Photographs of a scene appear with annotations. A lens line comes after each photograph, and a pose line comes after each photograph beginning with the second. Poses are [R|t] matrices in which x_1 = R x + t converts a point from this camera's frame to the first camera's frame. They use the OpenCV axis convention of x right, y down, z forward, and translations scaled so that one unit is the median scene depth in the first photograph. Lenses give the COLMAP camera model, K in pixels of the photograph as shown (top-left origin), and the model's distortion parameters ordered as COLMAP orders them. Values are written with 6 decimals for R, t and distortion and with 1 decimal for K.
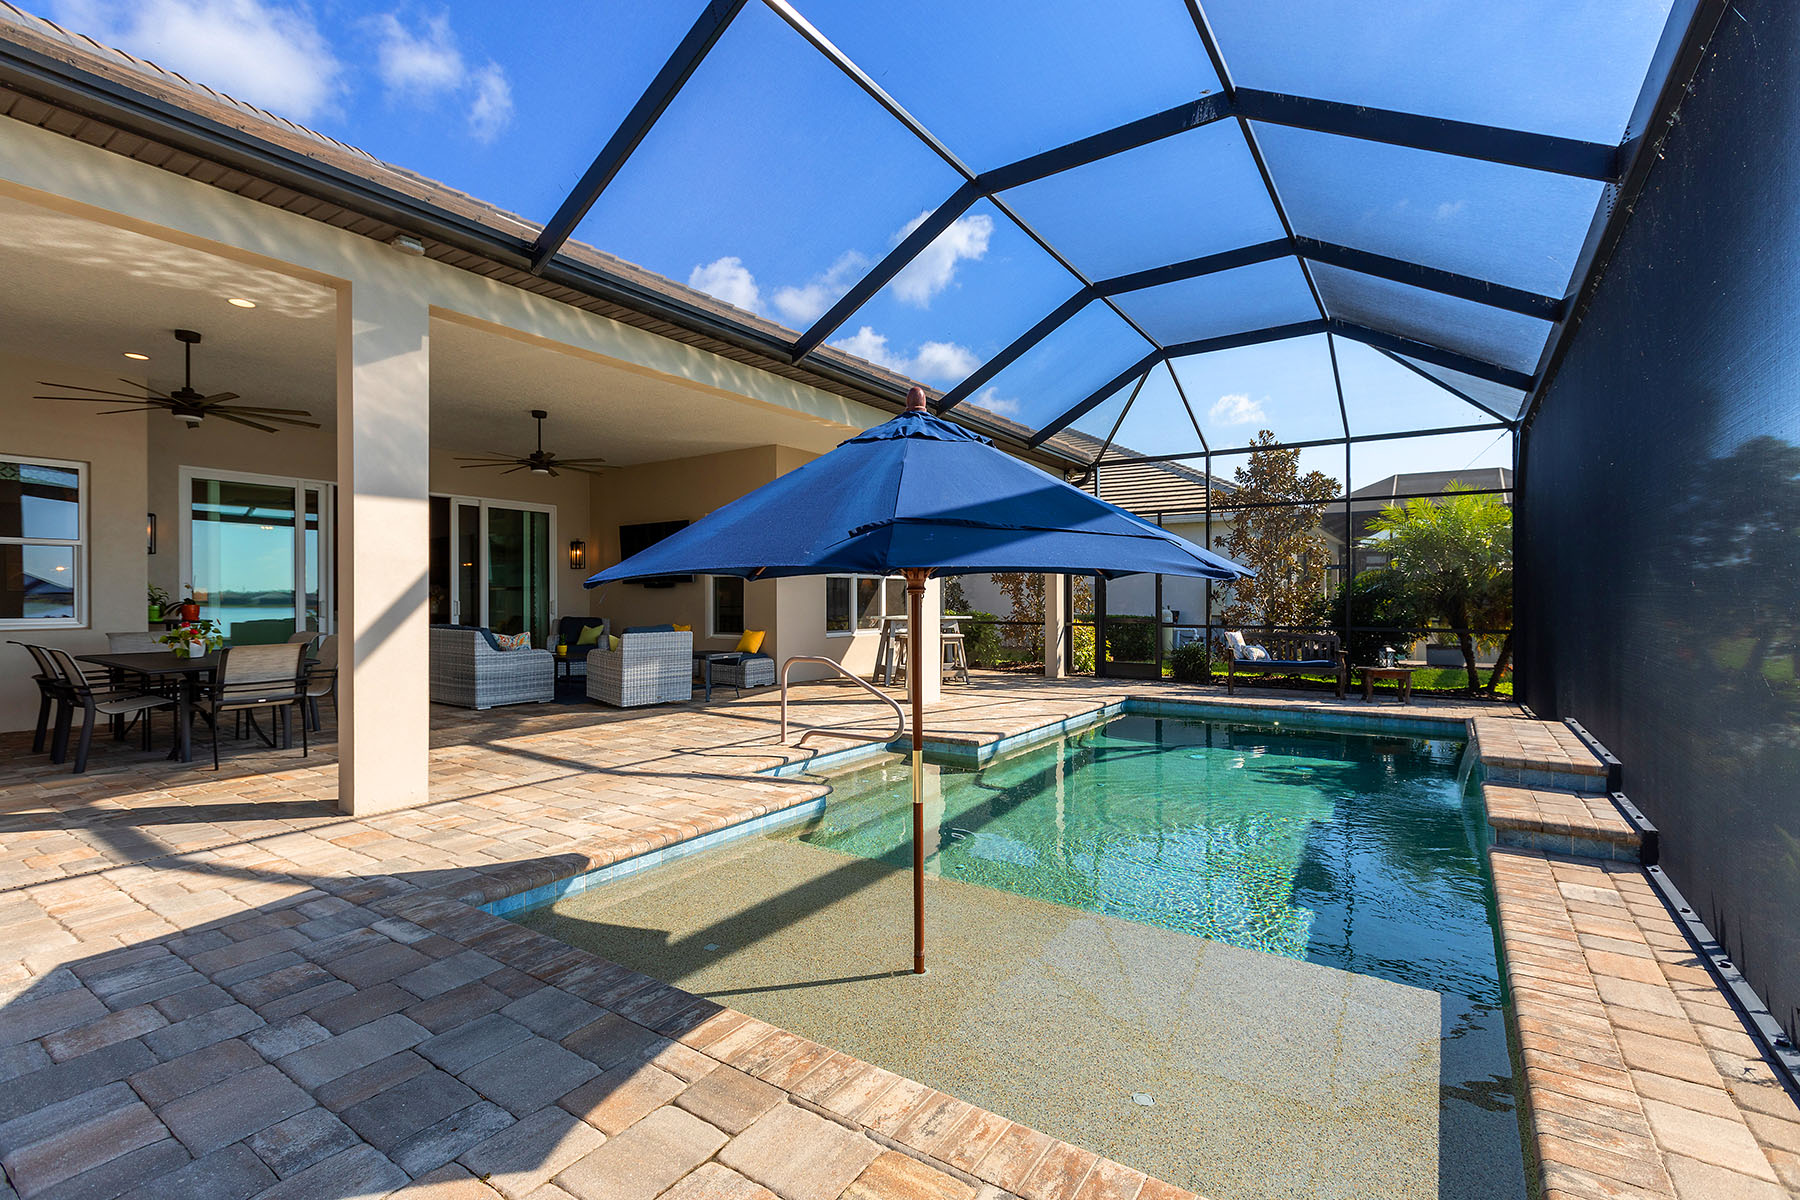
lens RADIAL K [[800.3, 0, 907.5], [0, 800.3, 589.8], [0, 0, 1]] dist [0.001168, 0.000071]
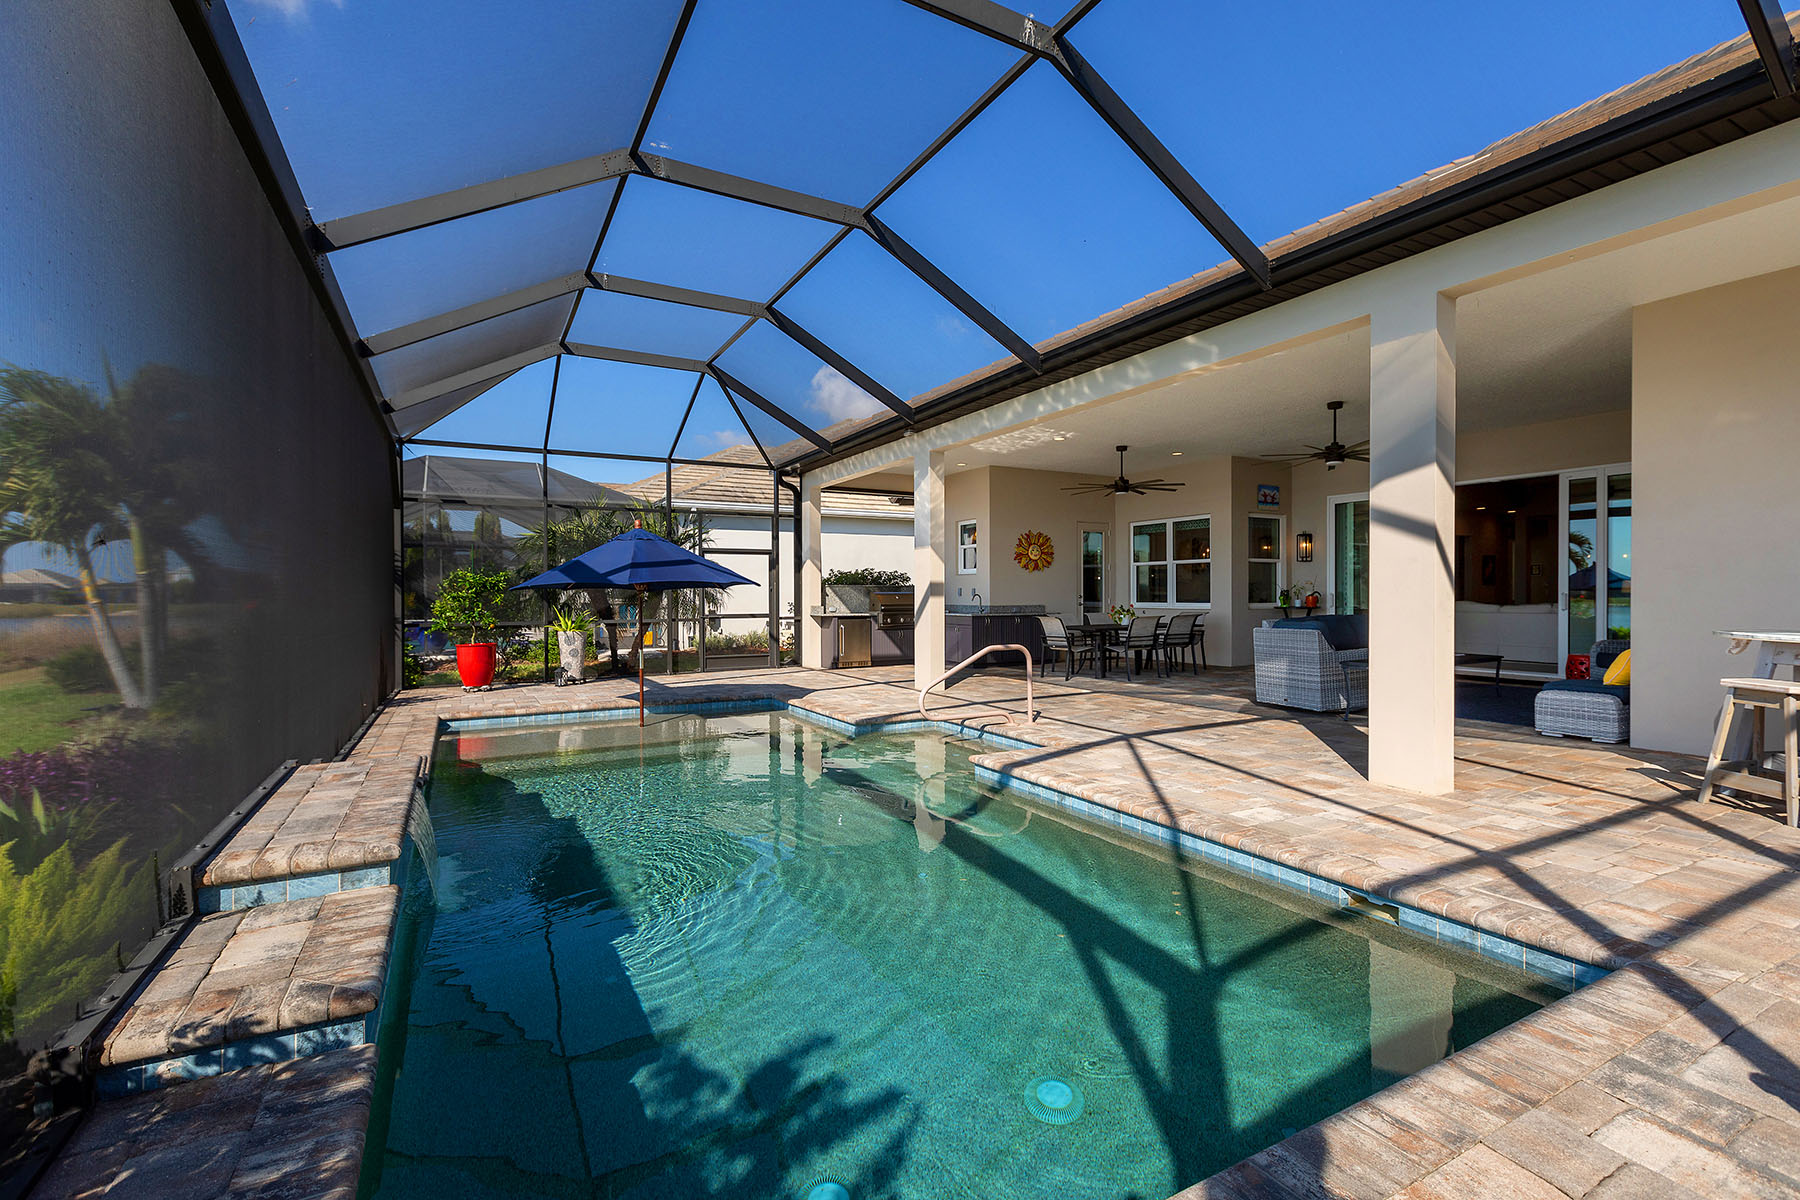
lens RADIAL K [[800.3, 0, 907.5], [0, 800.3, 589.8], [0, 0, 1]] dist [0.001168, 0.000071]
pose [[-0.449172, -0.006451, -0.893422, 0.692305], [0.015179, 0.999775, -0.014850, 0.015740], [0.893316, -0.020231, -0.448973, 1.019140]]
